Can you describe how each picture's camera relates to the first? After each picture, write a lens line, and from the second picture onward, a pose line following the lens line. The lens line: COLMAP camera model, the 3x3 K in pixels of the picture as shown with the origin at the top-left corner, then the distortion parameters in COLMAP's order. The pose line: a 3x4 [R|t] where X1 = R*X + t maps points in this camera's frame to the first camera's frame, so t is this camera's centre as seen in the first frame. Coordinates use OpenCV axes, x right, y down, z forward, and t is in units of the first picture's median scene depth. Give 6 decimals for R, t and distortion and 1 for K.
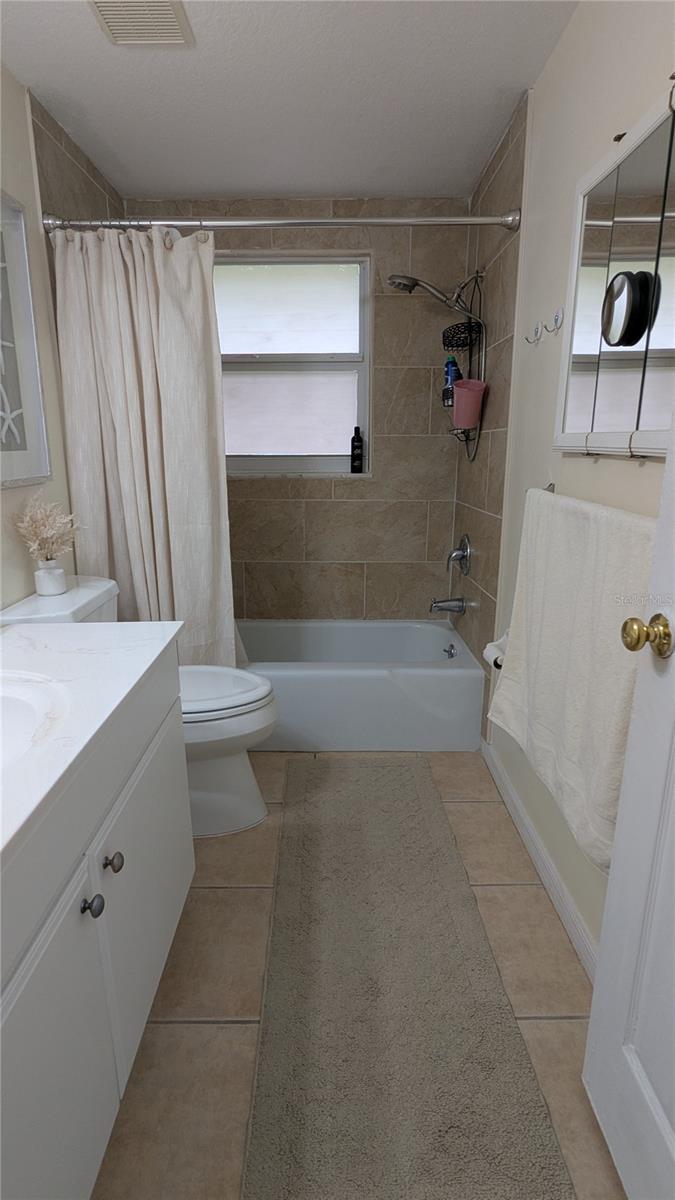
lens RADIAL K [[593.8, 0, 332.7], [0, 593.8, 597.8], [0, 0, 1]] dist [0.001846, 0.000347]
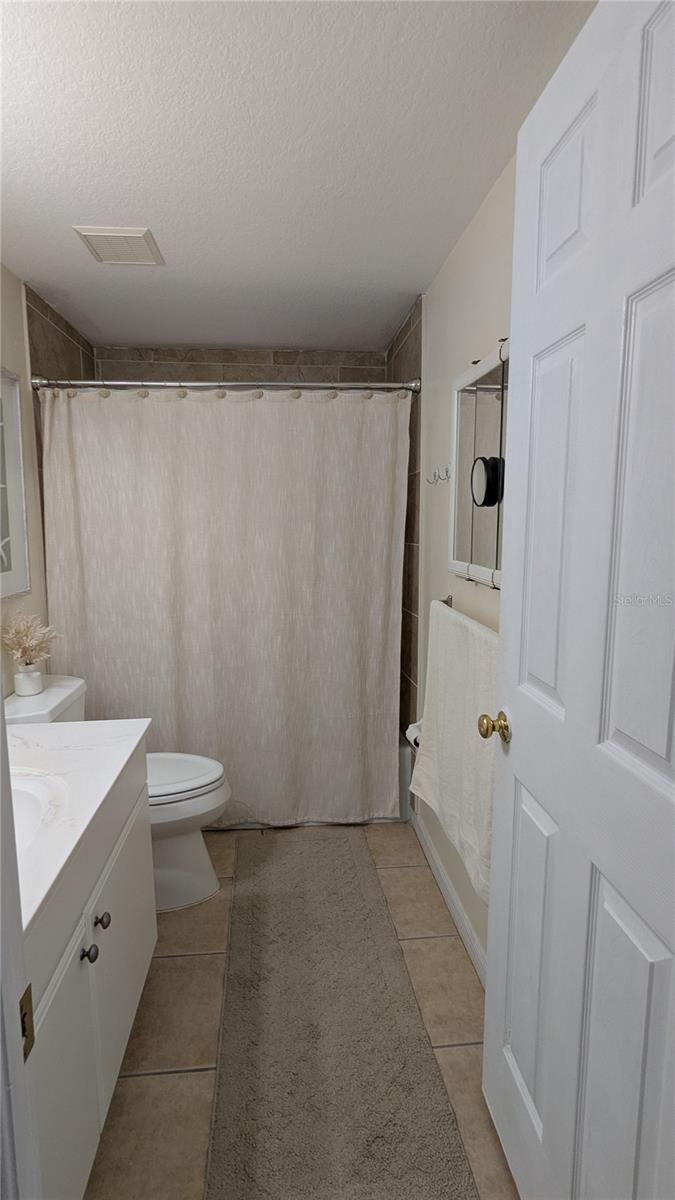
lens RADIAL K [[593.8, 0, 332.7], [0, 593.8, 597.8], [0, 0, 1]] dist [0.001846, 0.000347]
pose [[0.995803, -0.012323, 0.090690, 0.008384], [0.023186, 0.992536, -0.119725, -0.047856], [-0.088538, 0.121325, 0.988656, -0.242043]]
